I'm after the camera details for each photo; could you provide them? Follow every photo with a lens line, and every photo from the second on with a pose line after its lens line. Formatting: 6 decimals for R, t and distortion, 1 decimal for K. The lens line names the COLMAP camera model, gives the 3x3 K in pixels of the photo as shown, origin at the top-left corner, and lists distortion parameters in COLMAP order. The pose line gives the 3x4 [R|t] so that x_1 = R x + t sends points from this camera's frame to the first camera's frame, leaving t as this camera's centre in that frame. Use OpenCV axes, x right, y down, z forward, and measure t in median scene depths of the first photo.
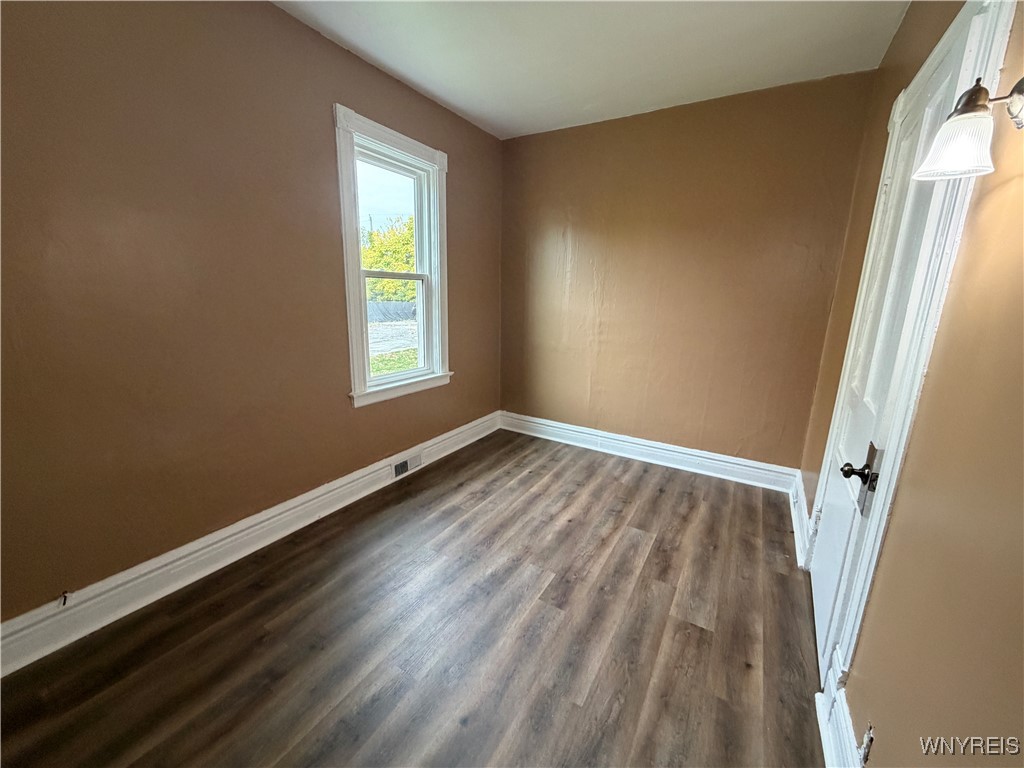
lens RADIAL K [[406.2, 0, 516.1], [0, 406.2, 384.8], [0, 0, 1]] dist [-0.000742, -0.000197]
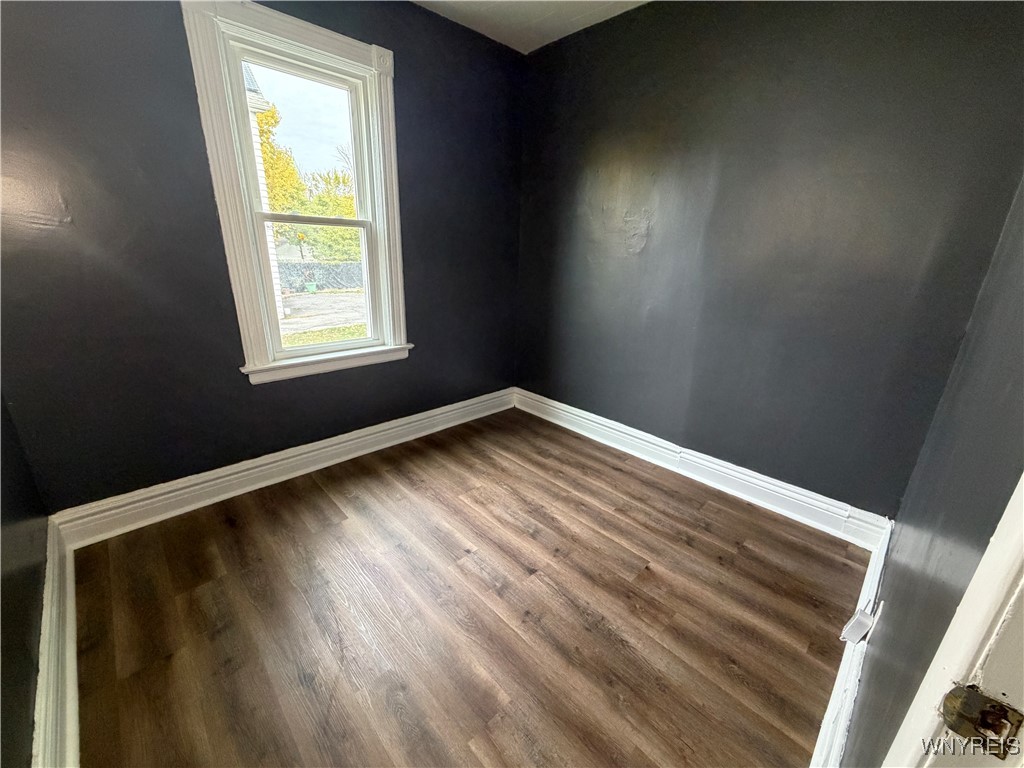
lens RADIAL K [[406.2, 0, 505.7], [0, 406.2, 390.3], [0, 0, 1]] dist [-0.000742, -0.000197]
pose [[0.963398, 0.092704, -0.251536, 0.264854], [-0.063830, 0.990643, 0.120631, -0.054946], [0.260365, -0.100160, 0.960301, 0.270578]]
